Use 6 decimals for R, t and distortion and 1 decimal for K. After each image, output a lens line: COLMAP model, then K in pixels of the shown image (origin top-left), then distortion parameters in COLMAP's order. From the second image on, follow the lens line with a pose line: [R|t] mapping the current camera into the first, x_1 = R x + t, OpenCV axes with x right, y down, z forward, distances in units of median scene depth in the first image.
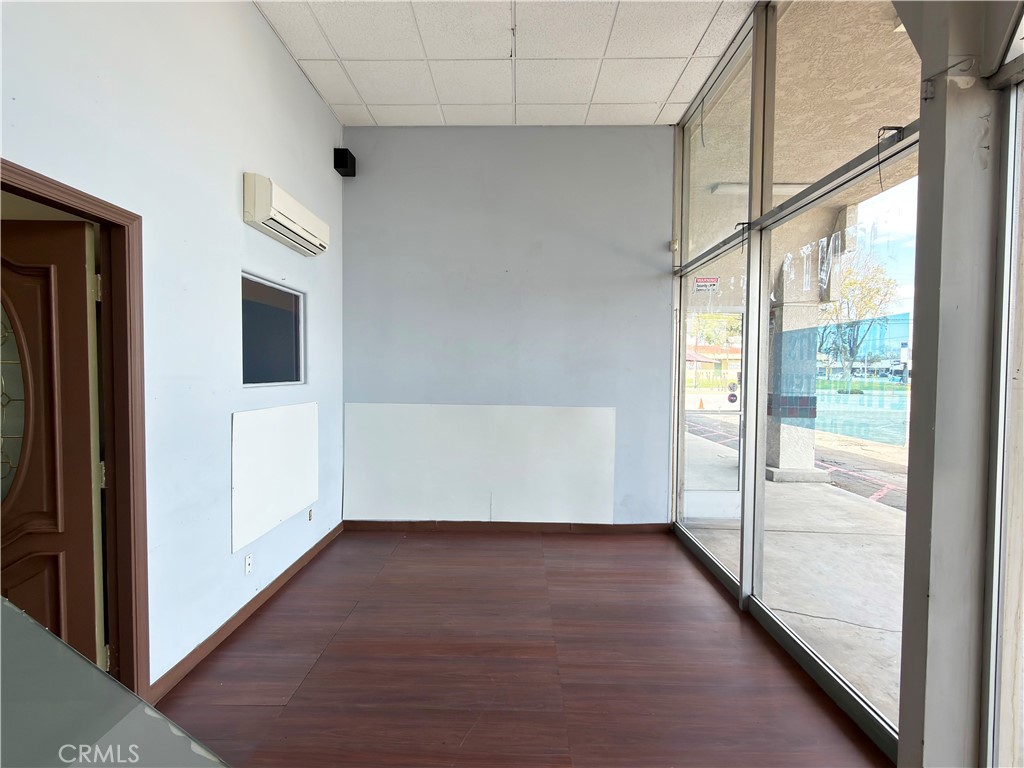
lens RADIAL K [[511.7, 0, 510.2], [0, 511.7, 384.9], [0, 0, 1]] dist [0.003747, -0.000521]
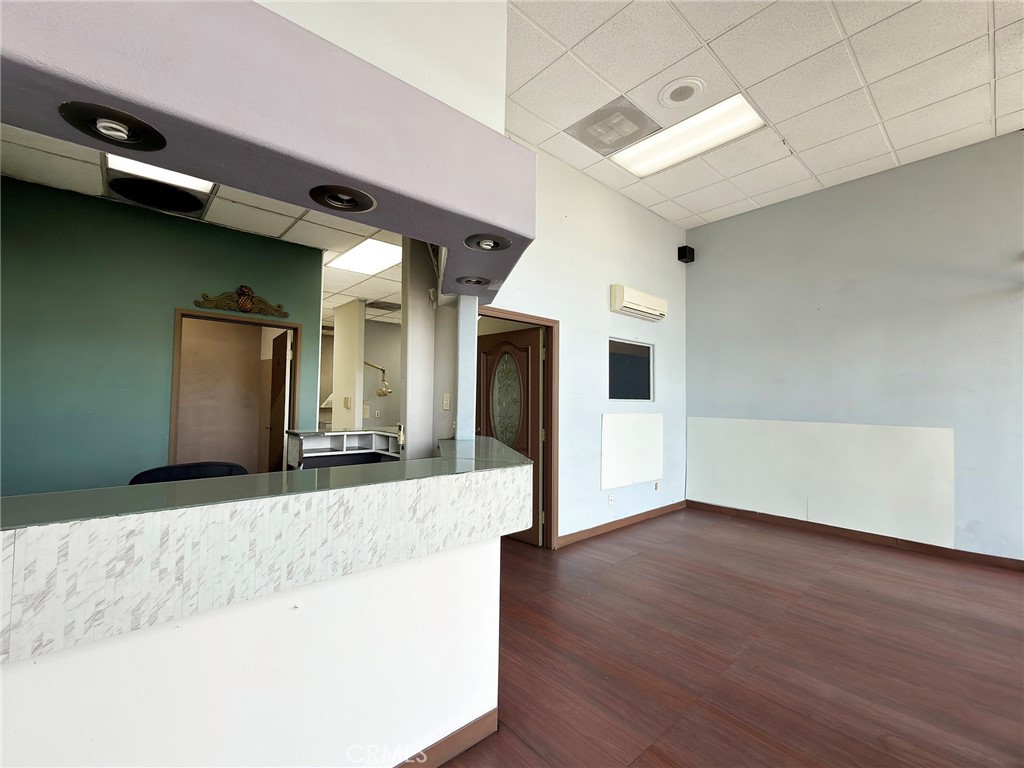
lens RADIAL K [[431.3, 0, 511.7], [0, 431.3, 385.9], [0, 0, 1]] dist [0.000961, 0.000157]
pose [[0.672506, -0.025357, -0.739657, 0.314777], [-0.027798, 0.997842, -0.059483, 0.044268], [0.739569, 0.060563, 0.670350, -0.238691]]
